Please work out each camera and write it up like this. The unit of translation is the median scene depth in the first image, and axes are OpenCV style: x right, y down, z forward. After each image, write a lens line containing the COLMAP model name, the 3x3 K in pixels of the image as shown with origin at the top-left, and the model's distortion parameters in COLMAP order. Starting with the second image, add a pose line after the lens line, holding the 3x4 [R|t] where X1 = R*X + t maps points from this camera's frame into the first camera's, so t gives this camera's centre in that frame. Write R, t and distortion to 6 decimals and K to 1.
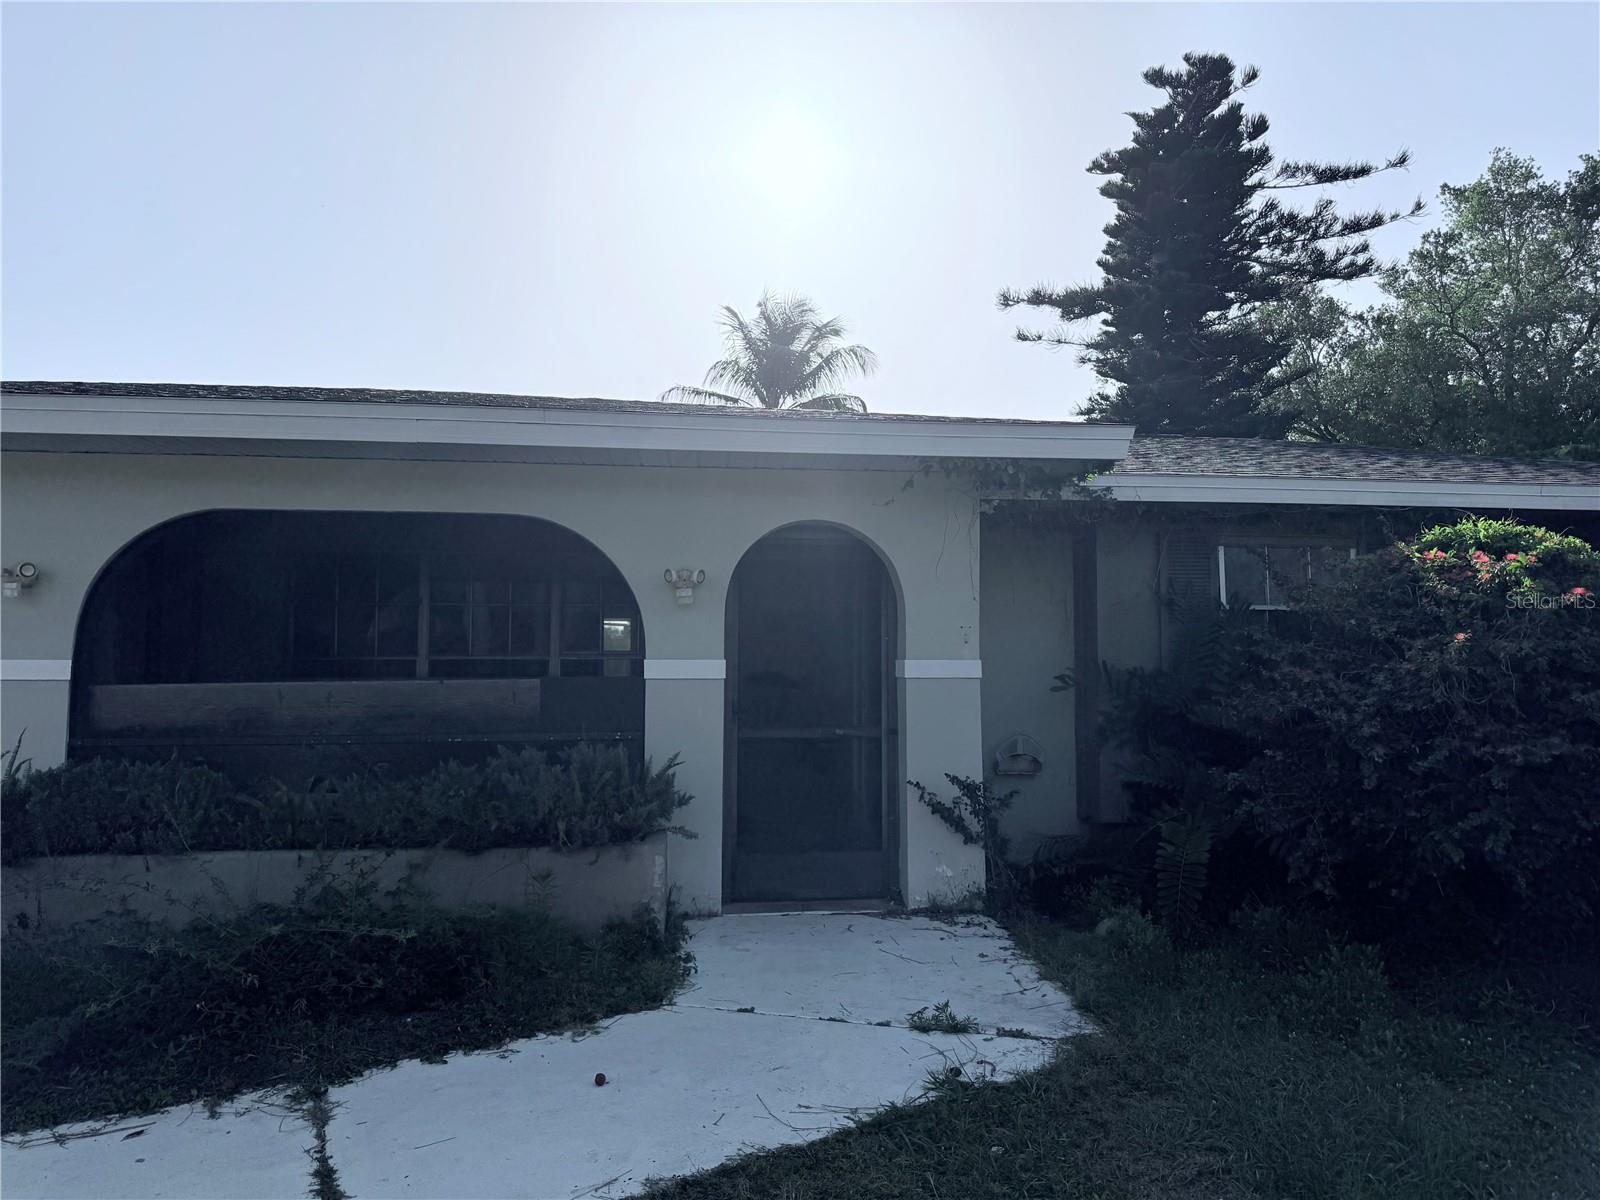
lens RADIAL K [[1125.1, 0, 800.0], [0, 1125.1, 600.0], [0, 0, 1]] dist [0.051406, -0.061608]
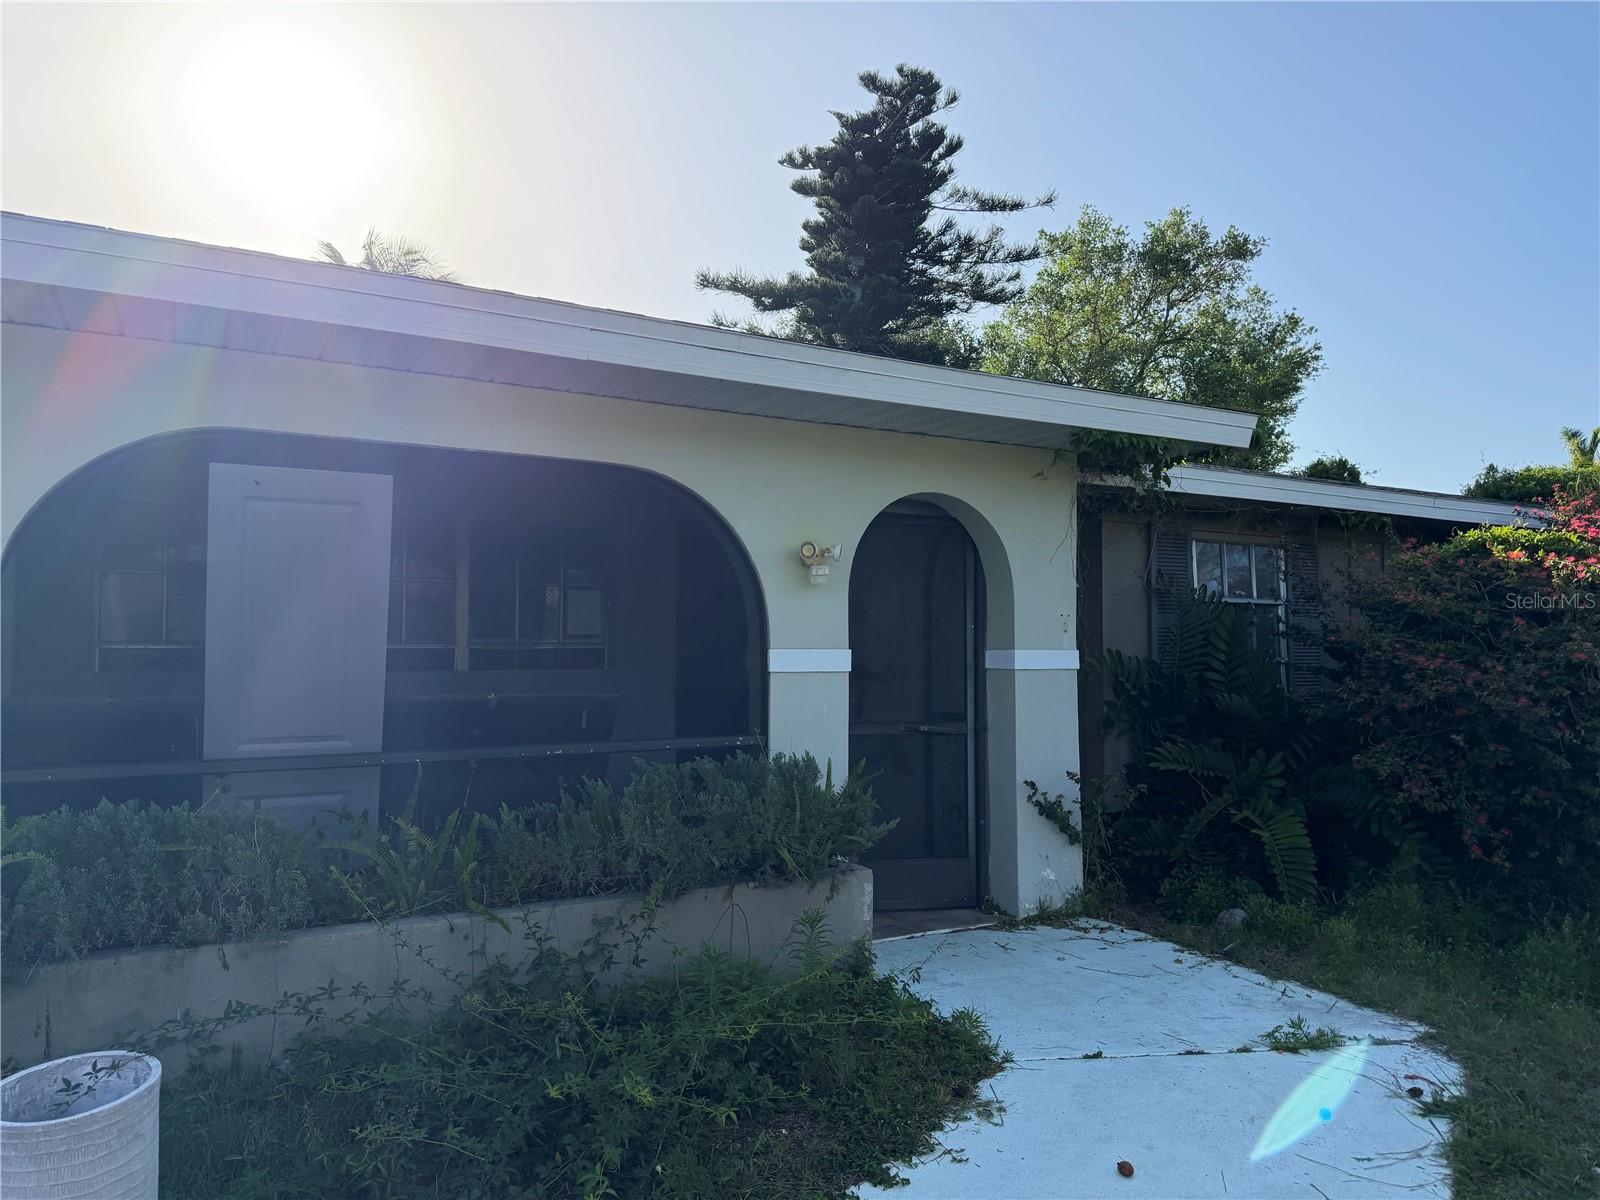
lens RADIAL K [[1132.0, 0, 797.5], [0, 1132.0, 606.0], [0, 0, 1]] dist [0.069631, -0.086251]
pose [[0.918868, 0.014588, 0.394295, -0.147206], [-0.019644, 0.999768, 0.008789, 0.004254], [-0.394075, -0.015821, 0.918942, 0.071788]]
